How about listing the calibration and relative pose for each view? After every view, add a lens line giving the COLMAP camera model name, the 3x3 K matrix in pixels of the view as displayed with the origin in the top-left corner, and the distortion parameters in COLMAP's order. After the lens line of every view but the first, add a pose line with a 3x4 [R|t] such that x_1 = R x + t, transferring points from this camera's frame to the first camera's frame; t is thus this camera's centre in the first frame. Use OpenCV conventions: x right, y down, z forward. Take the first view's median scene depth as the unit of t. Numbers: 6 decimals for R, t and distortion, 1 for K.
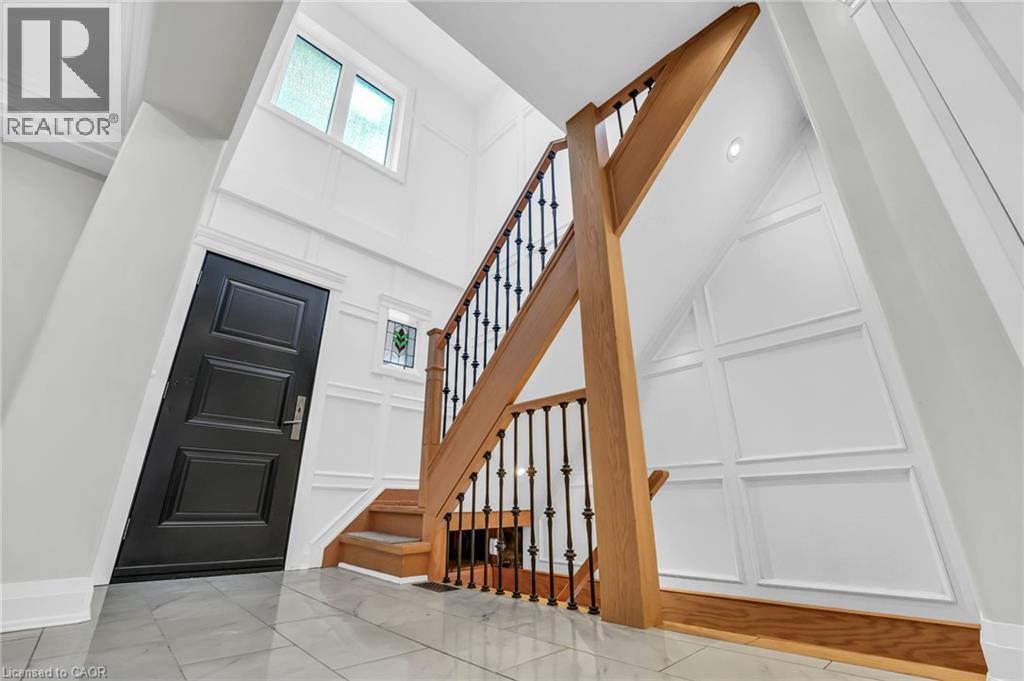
lens RADIAL K [[417.9, 0, 508.2], [0, 417.9, 340.0], [0, 0, 1]] dist [-0.029888, 0.001851]
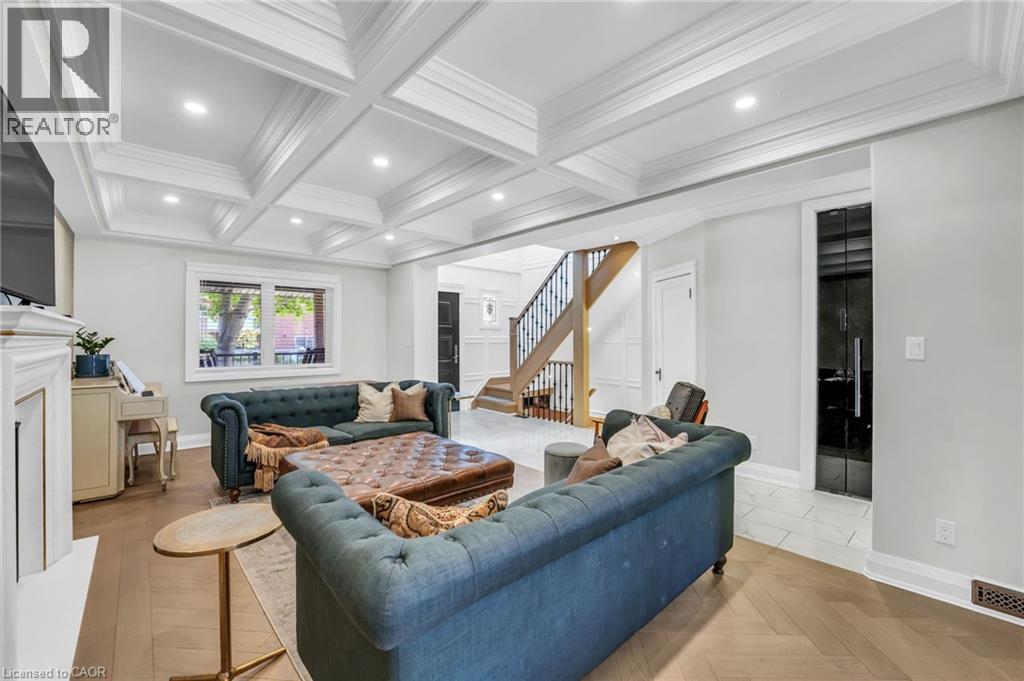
lens RADIAL K [[417.9, 0, 509.9], [0, 417.9, 335.7], [0, 0, 1]] dist [-0.029888, 0.001851]
pose [[0.999729, -0.000190, -0.023270, -0.163693], [0.008566, 0.932759, 0.360400, -0.905990], [0.021637, -0.360502, 0.932508, -1.402078]]
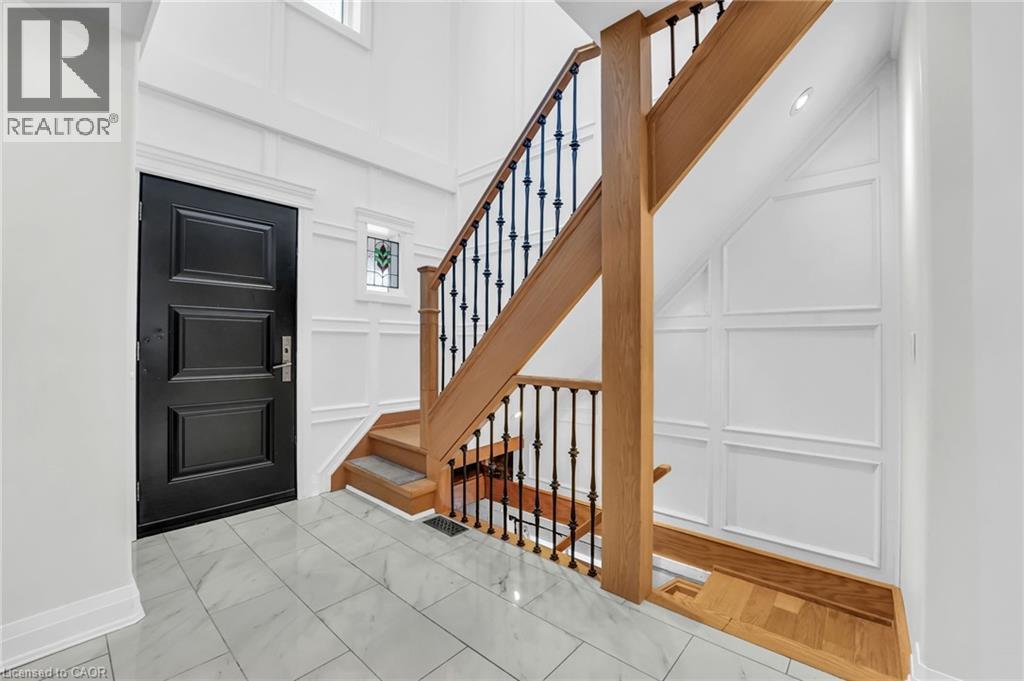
lens RADIAL K [[417.9, 0, 509.6], [0, 417.9, 345.8], [0, 0, 1]] dist [-0.029888, 0.001851]
pose [[0.996375, 0.006308, 0.084834, -0.085344], [-0.036289, 0.933471, 0.356812, -0.234314], [-0.076939, -0.358597, 0.930316, 0.091490]]
